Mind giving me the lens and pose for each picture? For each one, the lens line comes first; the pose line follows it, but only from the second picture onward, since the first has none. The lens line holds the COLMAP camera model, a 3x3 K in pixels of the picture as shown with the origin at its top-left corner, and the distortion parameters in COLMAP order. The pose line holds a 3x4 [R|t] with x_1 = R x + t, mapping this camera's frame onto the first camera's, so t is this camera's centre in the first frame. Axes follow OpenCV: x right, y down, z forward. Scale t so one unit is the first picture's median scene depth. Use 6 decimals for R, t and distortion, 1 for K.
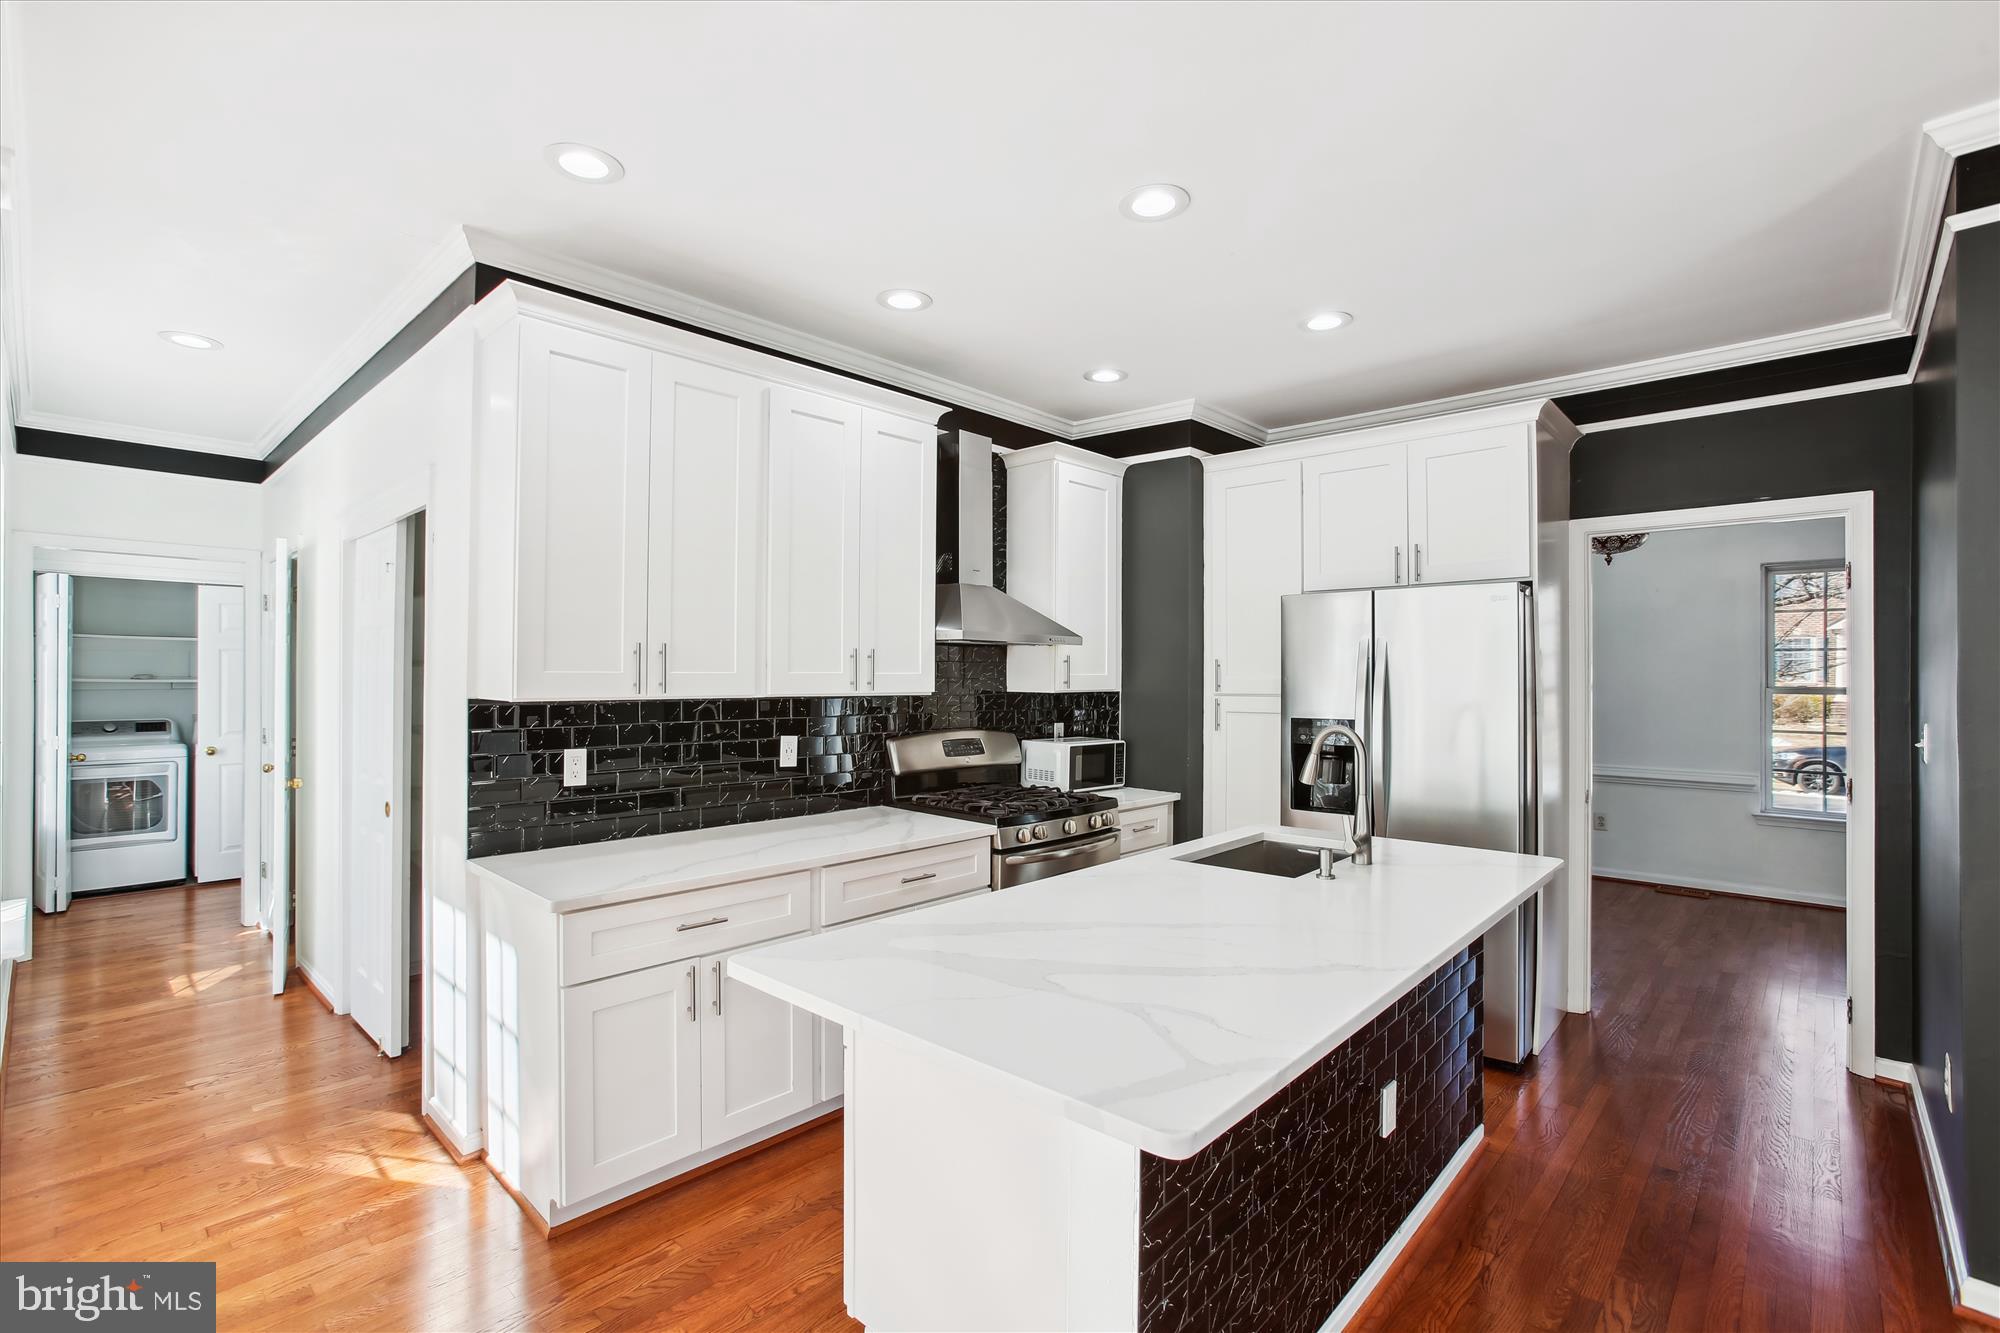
lens RADIAL K [[914.3, 0, 999.6], [0, 914.3, 668.8], [0, 0, 1]] dist [-0.016295, 0.005019]
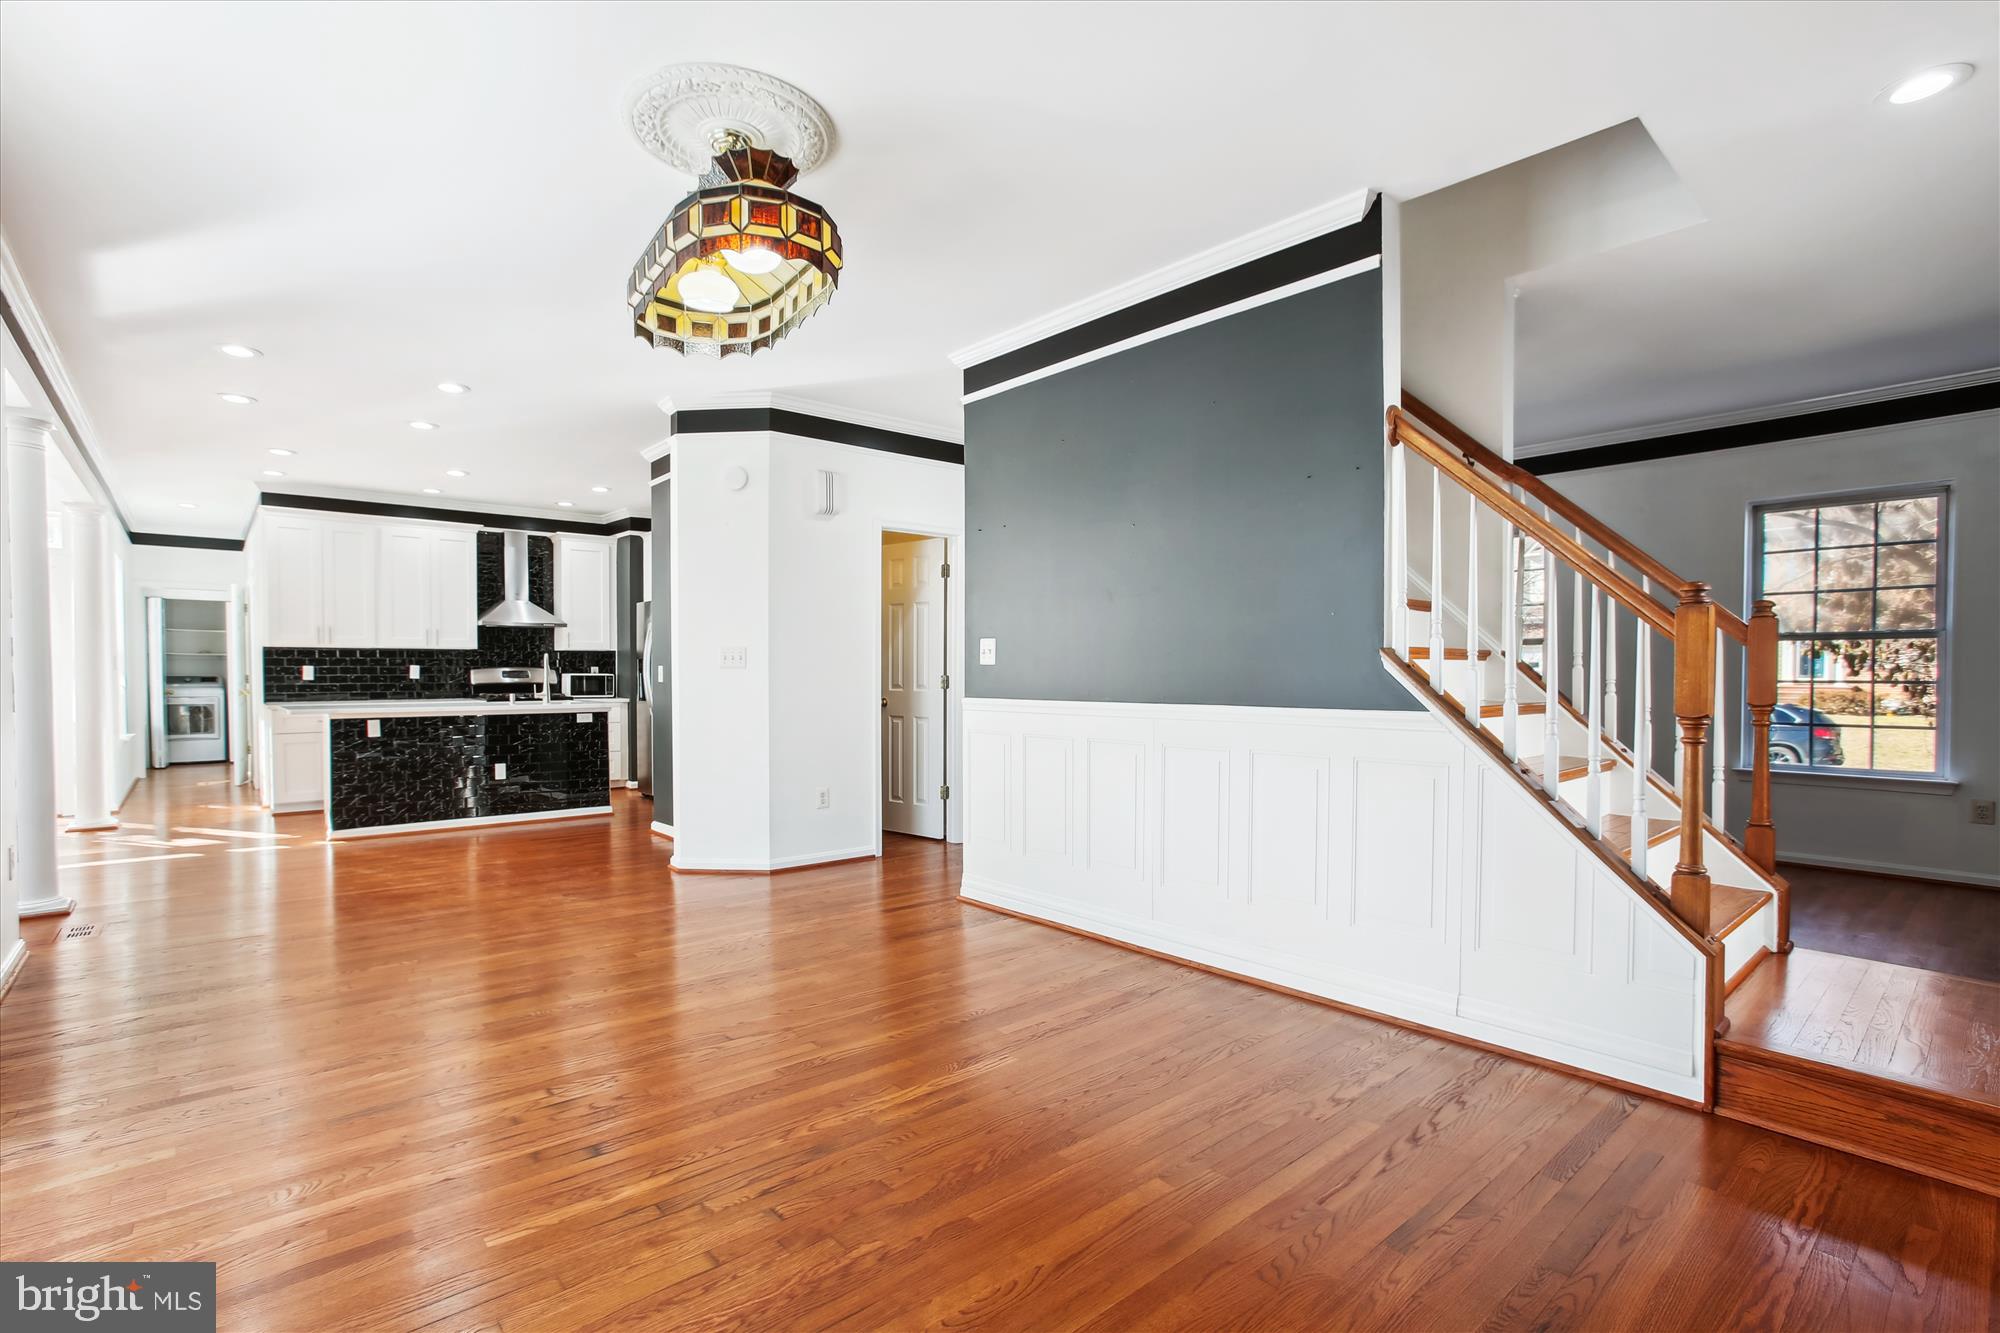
lens RADIAL K [[919.0, 0, 933.9], [0, 919.0, 693.2], [0, 0, 1]] dist [-0.000298, 0.000120]
pose [[0.990033, 0.000657, -0.140831, 1.106433], [0.003582, 0.999548, 0.029842, 0.060131], [0.140787, -0.030049, 0.989584, -0.901514]]
